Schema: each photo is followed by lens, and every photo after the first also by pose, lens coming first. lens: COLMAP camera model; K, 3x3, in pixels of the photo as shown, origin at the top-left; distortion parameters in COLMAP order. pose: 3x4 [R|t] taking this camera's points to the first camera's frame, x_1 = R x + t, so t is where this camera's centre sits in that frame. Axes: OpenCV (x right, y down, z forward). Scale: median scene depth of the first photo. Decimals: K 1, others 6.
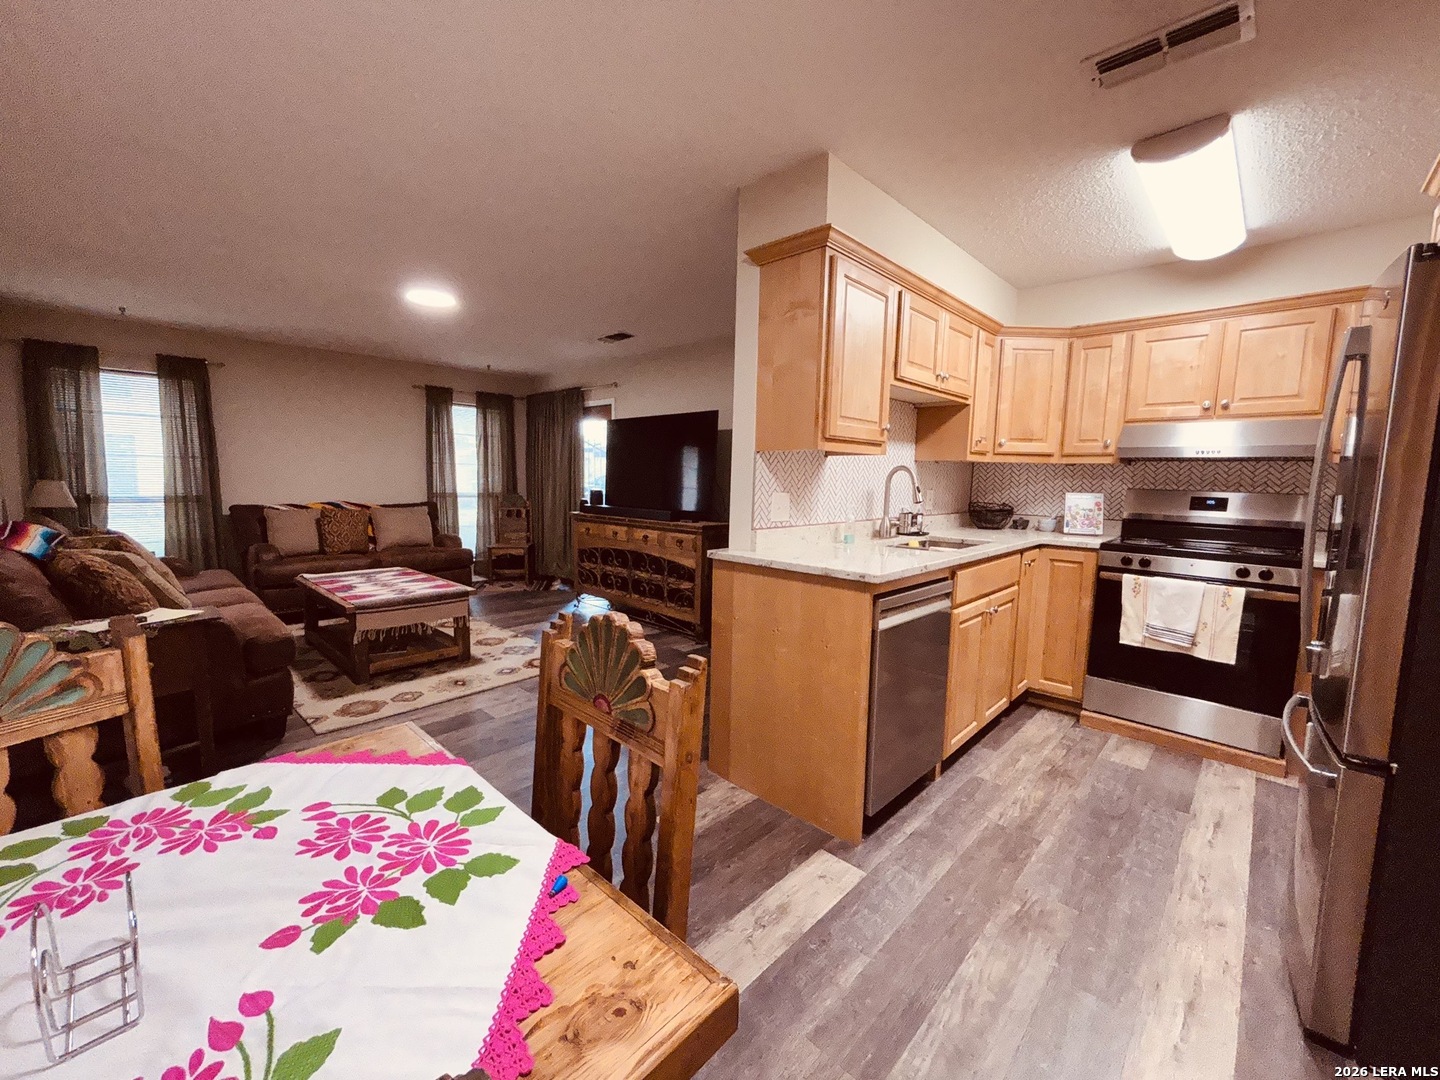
lens RADIAL K [[582.6, 0, 716.9], [0, 582.6, 540.8], [0, 0, 1]] dist [-0.001108, 0.000283]
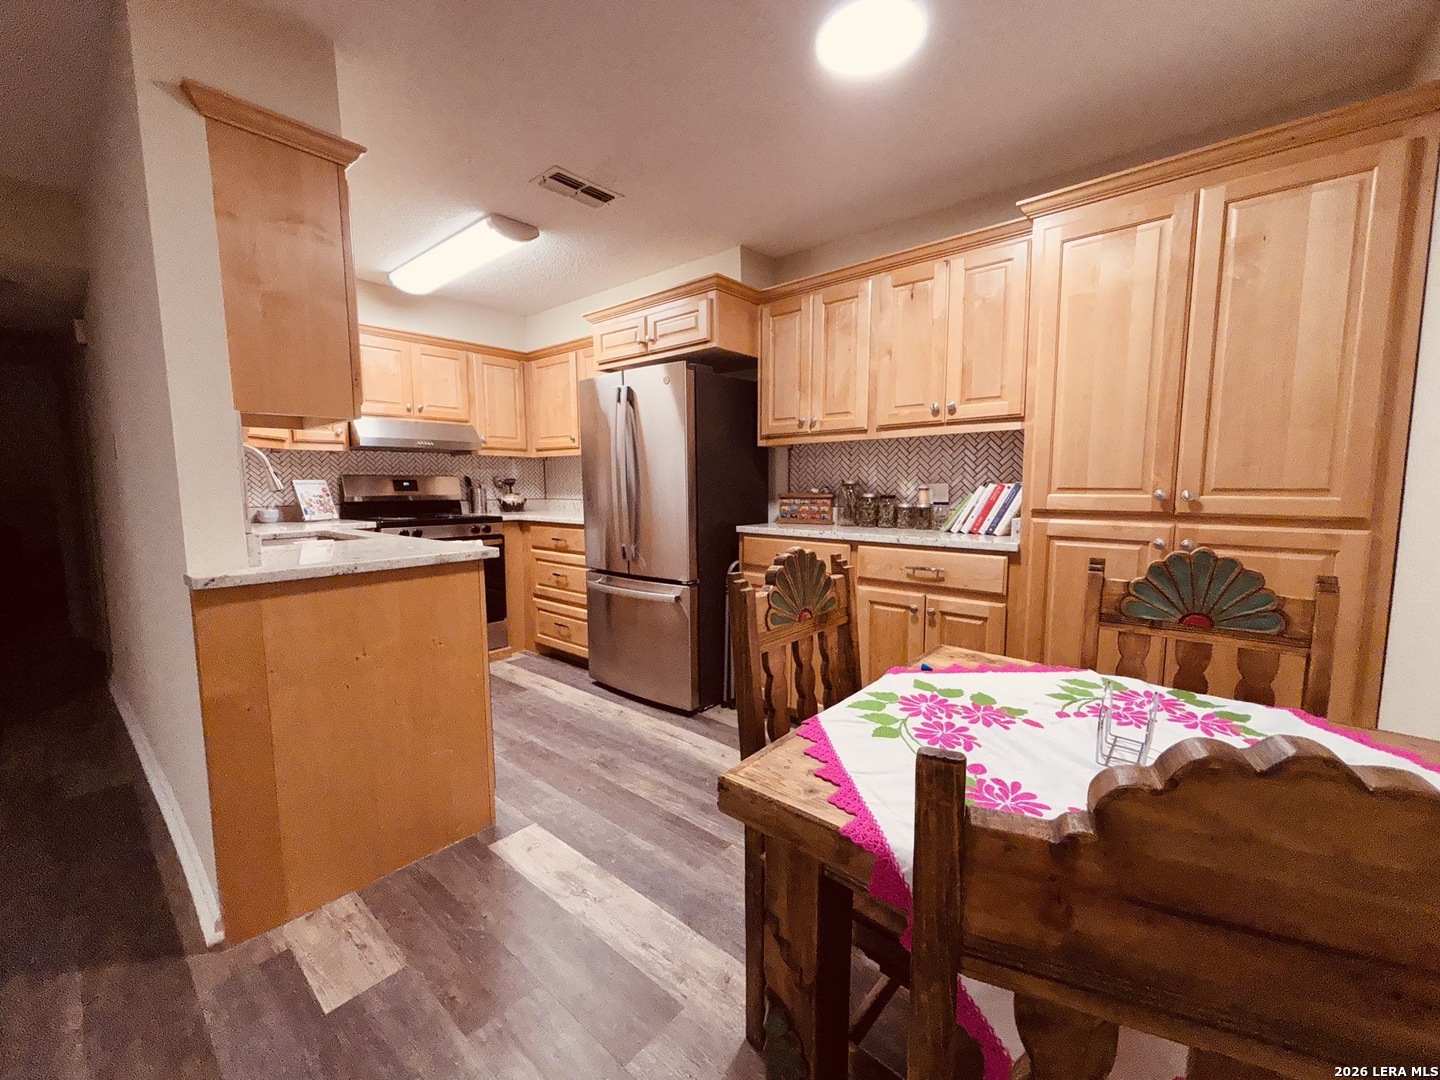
lens RADIAL K [[582.6, 0, 716.9], [0, 582.6, 540.8], [0, 0, 1]] dist [-0.001108, 0.000283]
pose [[-0.047318, -0.121399, 0.991475, -1.039956], [0.117666, 0.984999, 0.126222, -0.055955], [-0.991925, 0.122636, -0.032324, 0.862104]]
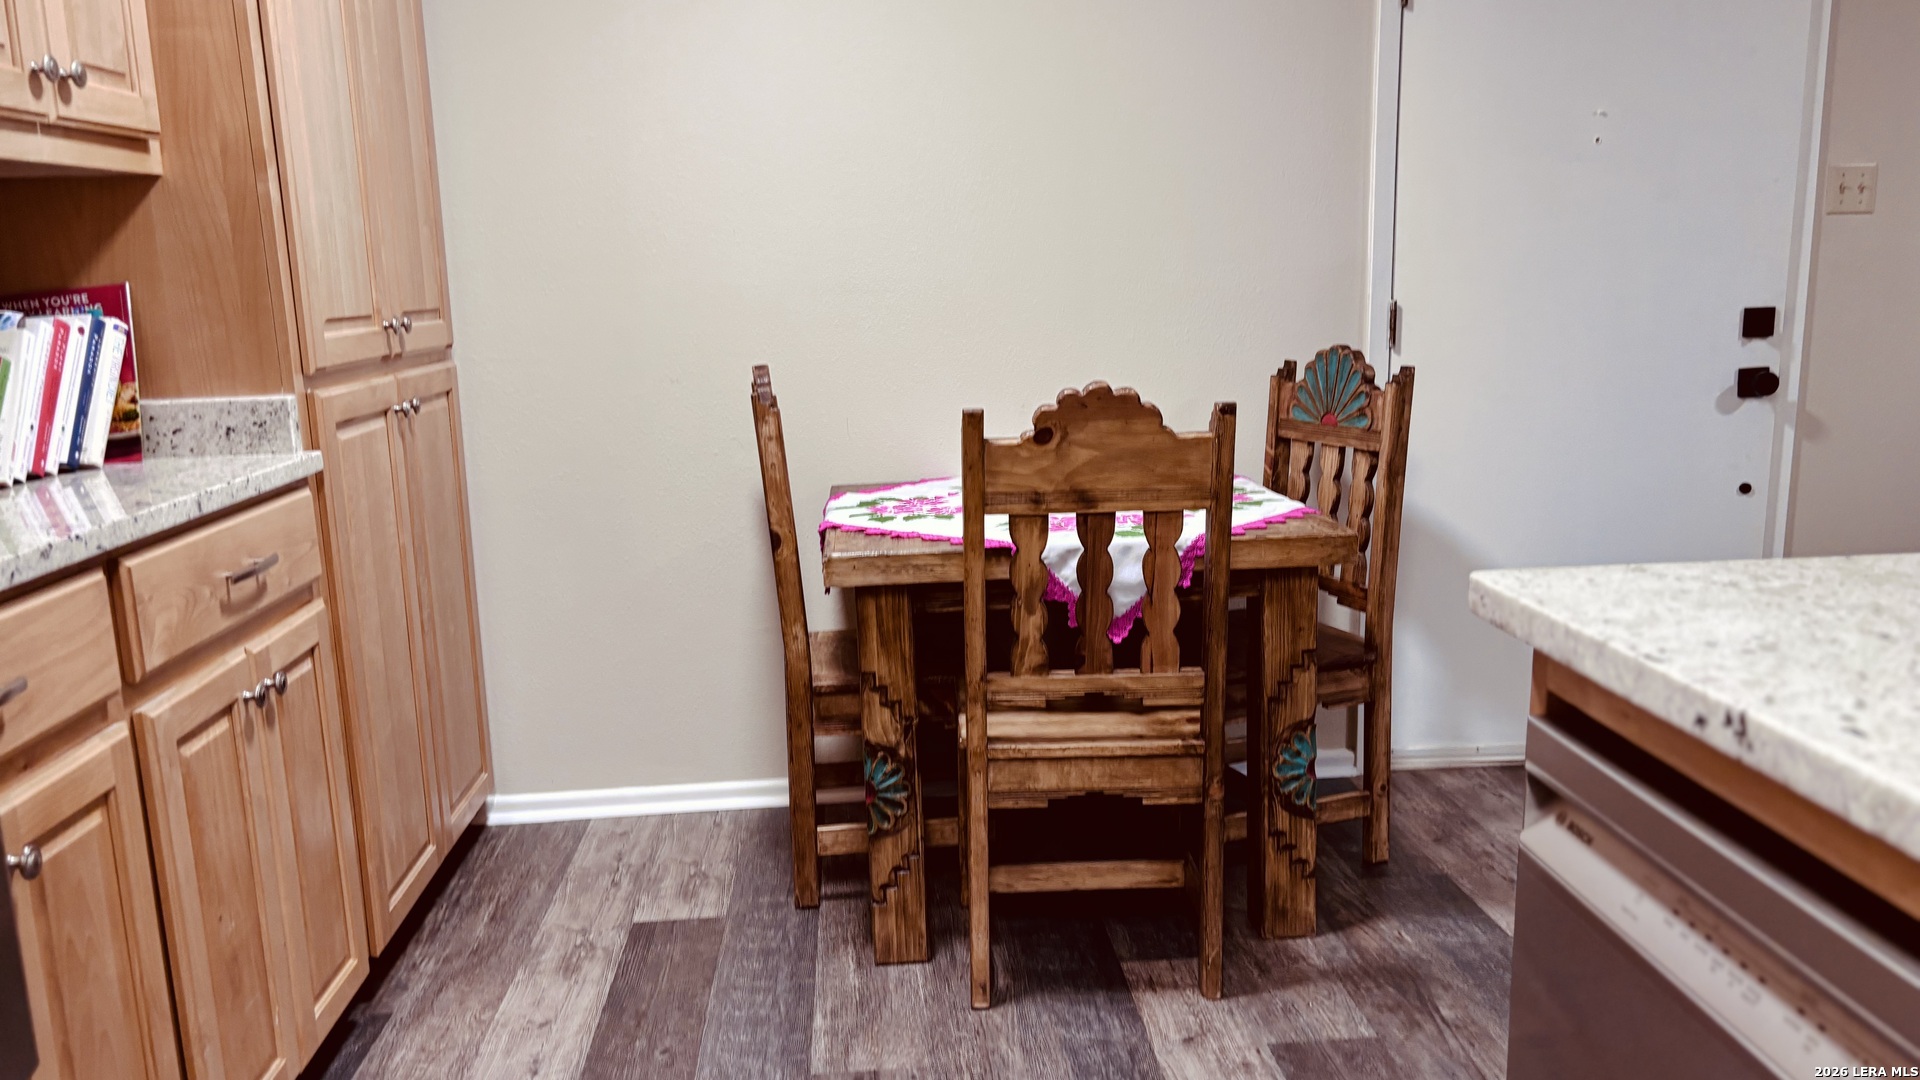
lens RADIAL K [[1424.3, 0, 960.0], [0, 1424.3, 540.0], [0, 0, 1]] dist [0.005677, 0.002421]
pose [[-0.674777, 0.135486, -0.725479, 1.130299], [-0.072358, 0.966124, 0.247728, -0.116582], [0.734466, 0.219655, -0.642114, 1.628723]]
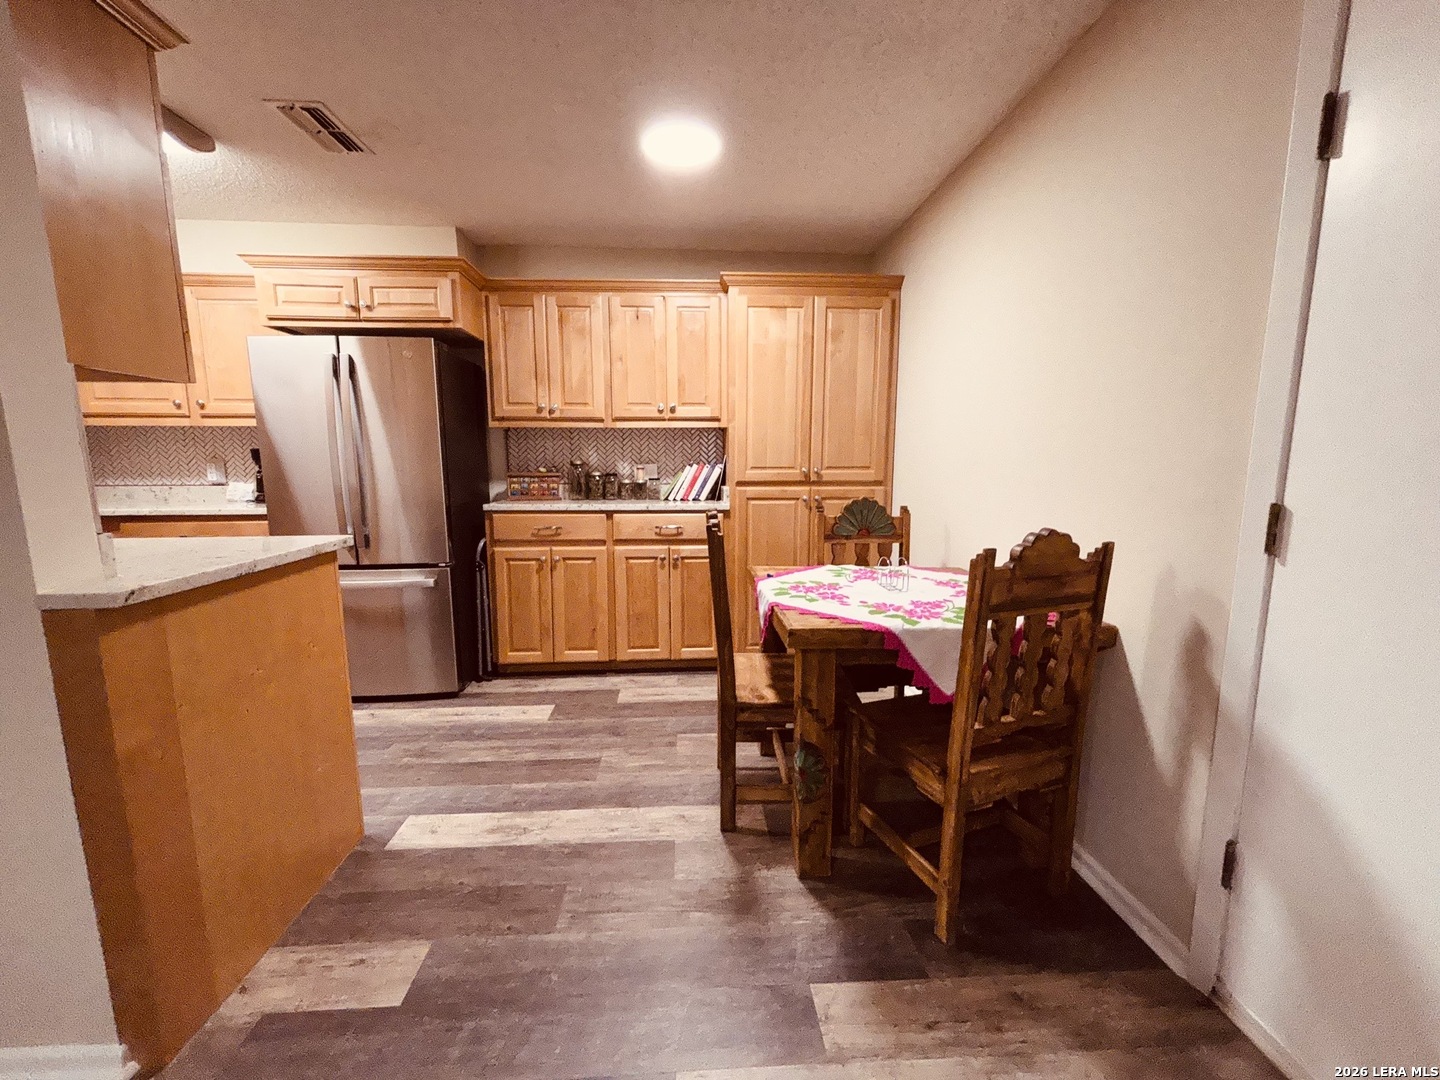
lens RADIAL K [[582.6, 0, 716.9], [0, 582.6, 540.8], [0, 0, 1]] dist [-0.001108, 0.000283]
pose [[-0.731088, -0.113770, 0.672730, -1.077670], [0.063967, 0.970227, 0.233598, -0.159748], [-0.679277, 0.213814, -0.702044, 1.698304]]
